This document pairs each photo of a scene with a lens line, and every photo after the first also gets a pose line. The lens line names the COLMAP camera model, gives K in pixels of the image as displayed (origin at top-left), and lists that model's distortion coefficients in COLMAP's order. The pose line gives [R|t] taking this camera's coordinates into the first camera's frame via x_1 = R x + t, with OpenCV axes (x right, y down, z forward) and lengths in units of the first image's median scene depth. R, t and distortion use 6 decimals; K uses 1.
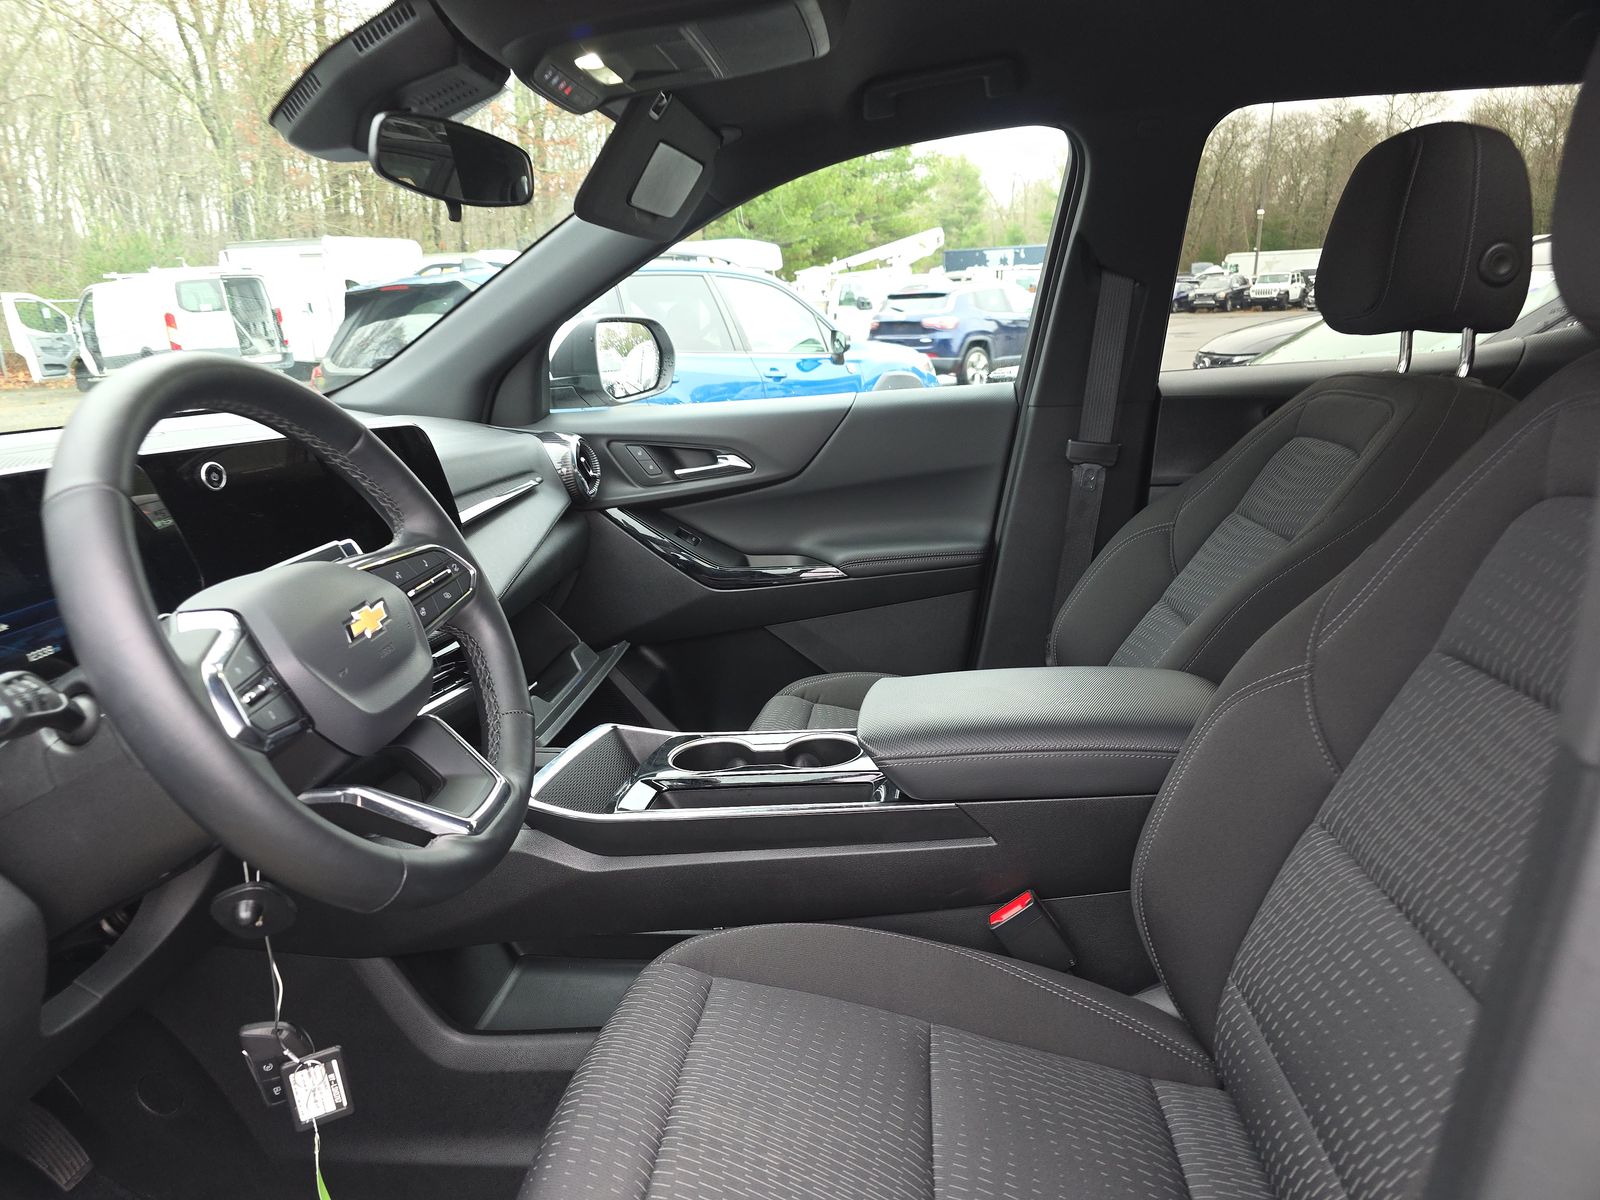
lens RADIAL K [[1087.4, 0, 800.0], [0, 1087.4, 600.0], [0, 0, 1]] dist [0.036350, -0.033074]
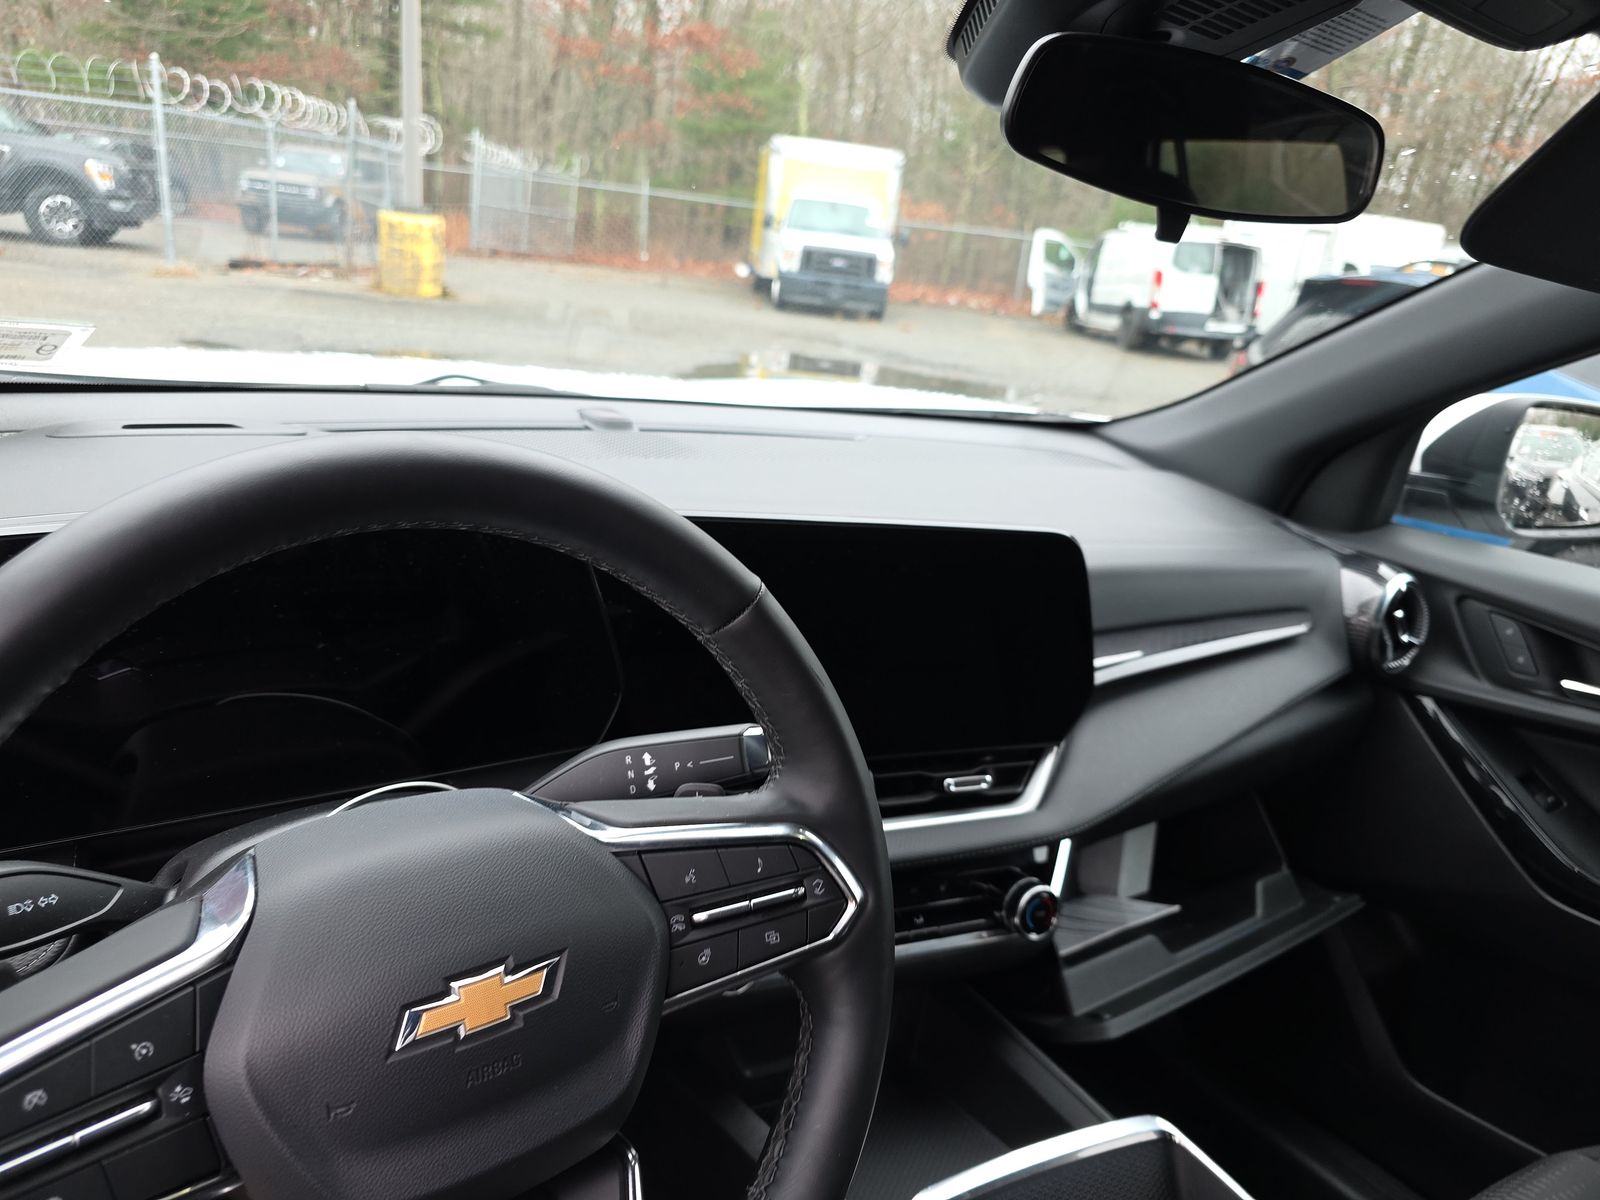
lens RADIAL K [[1087.4, 0, 800.0], [0, 1087.4, 600.0], [0, 0, 1]] dist [0.036350, -0.033074]
pose [[0.660478, 0.340380, -0.669261, -0.006307], [-0.322386, 0.933558, 0.156644, -0.120201], [0.678112, 0.112300, 0.726328, 0.293308]]
